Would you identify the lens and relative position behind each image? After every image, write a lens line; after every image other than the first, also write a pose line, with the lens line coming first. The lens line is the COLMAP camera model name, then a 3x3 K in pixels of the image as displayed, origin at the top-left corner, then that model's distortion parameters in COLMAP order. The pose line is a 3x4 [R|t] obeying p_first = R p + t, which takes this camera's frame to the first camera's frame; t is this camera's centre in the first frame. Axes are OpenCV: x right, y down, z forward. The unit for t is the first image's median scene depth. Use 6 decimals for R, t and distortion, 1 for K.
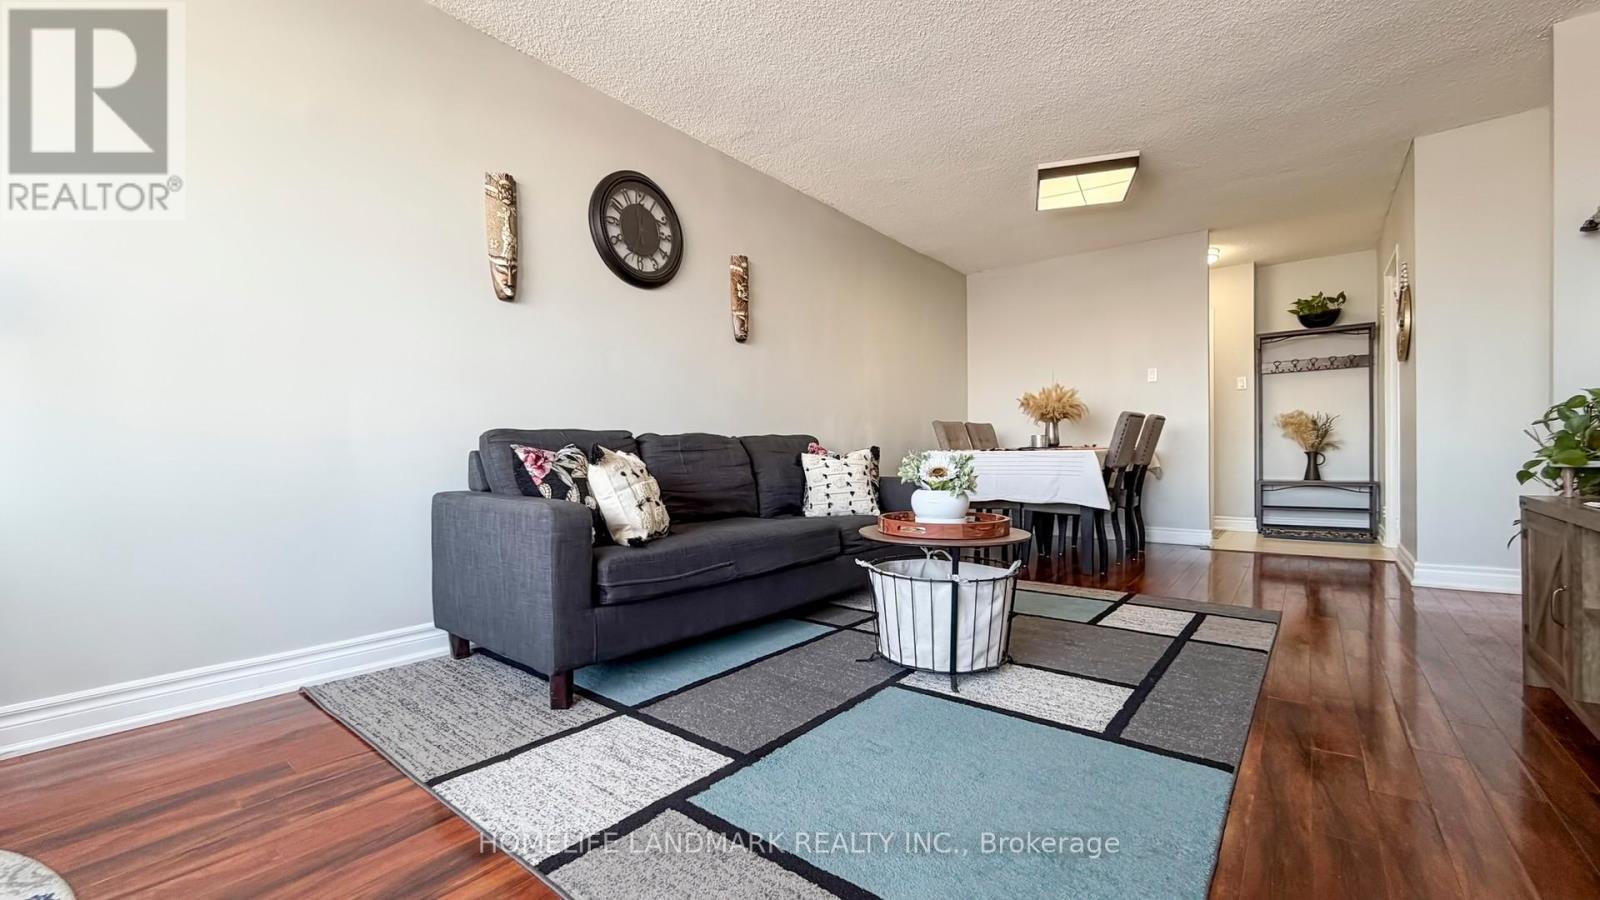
lens RADIAL K [[634.0, 0, 798.8], [0, 634.0, 463.3], [0, 0, 1]] dist [0.001951, -0.000184]
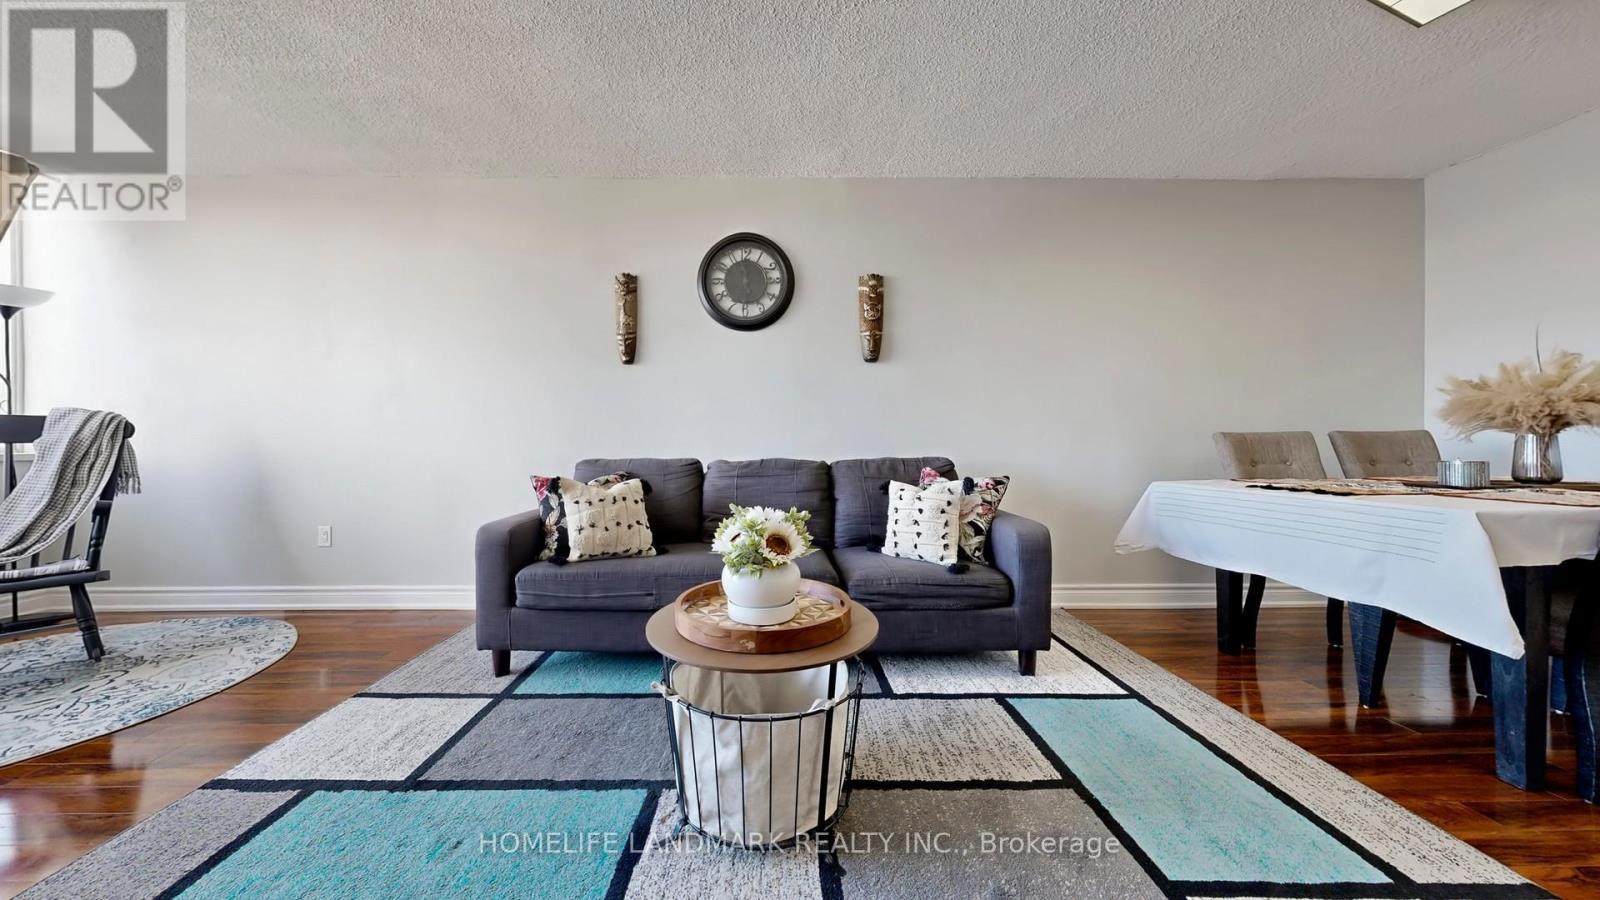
lens RADIAL K [[501.9, 0, 777.6], [0, 501.9, 449.7], [0, 0, 1]] dist [-0.000230, -0.000091]
pose [[0.632045, 0.014552, -0.774795, 0.284963], [-0.016673, 0.999848, 0.005178, -0.038203], [0.774753, 0.009646, 0.632191, 0.267502]]
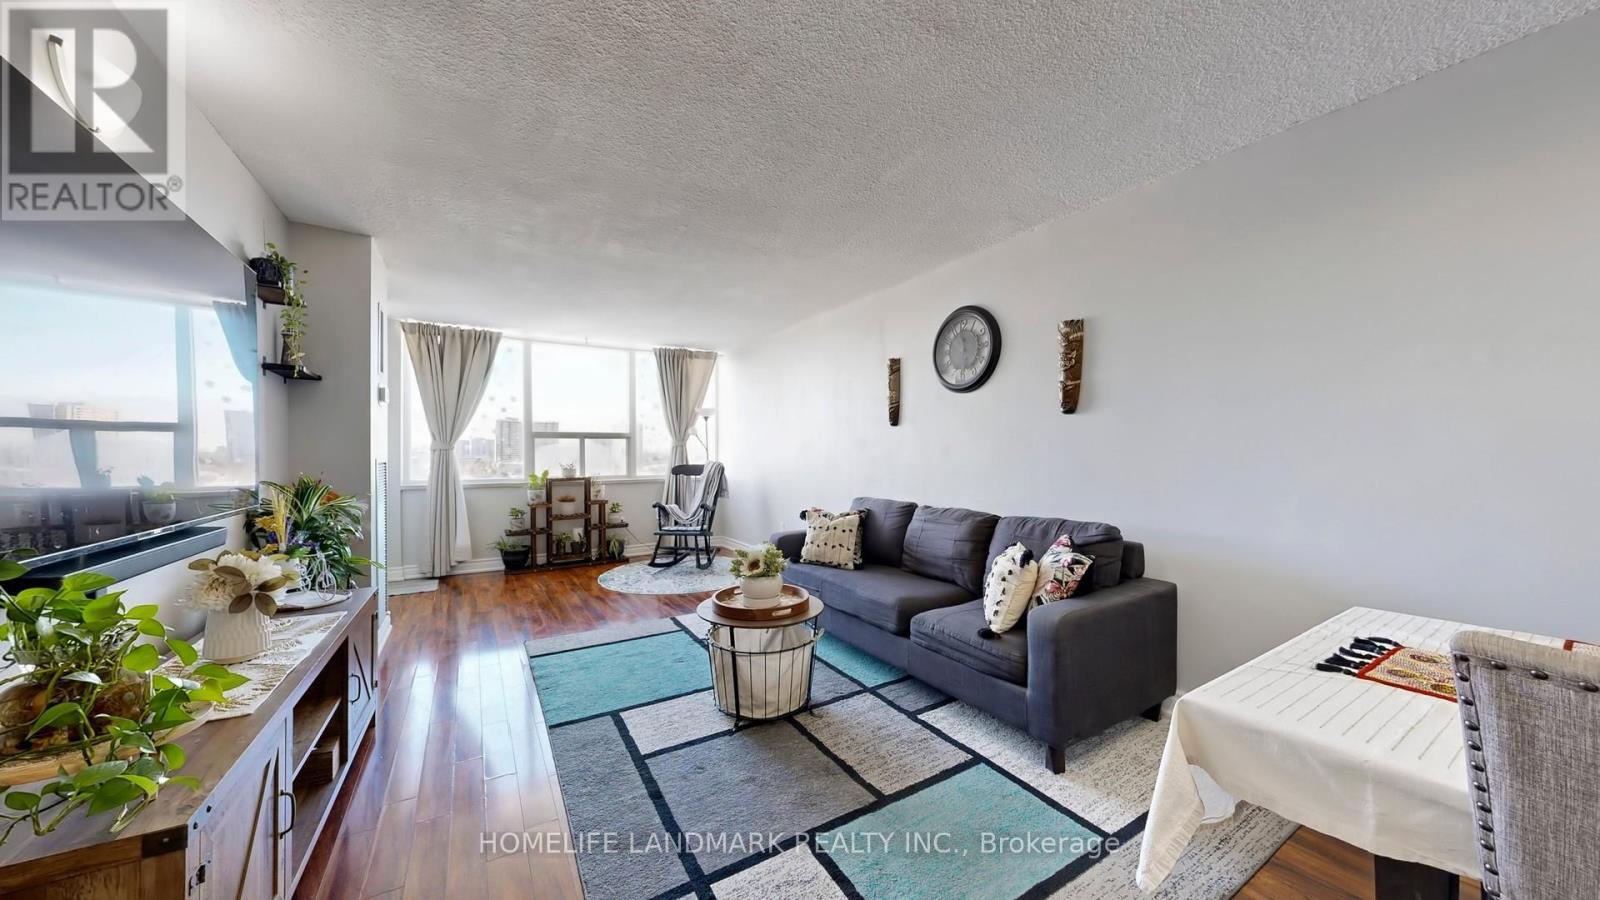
lens RADIAL K [[537.5, 0, 804.3], [0, 537.5, 453.8], [0, 0, 1]] dist [-0.000914, -0.000074]
pose [[-0.335743, 0.015976, -0.941818, 0.521033], [-0.009788, 0.999743, 0.020448, -0.097692], [0.941903, 0.016084, -0.335501, 0.607410]]
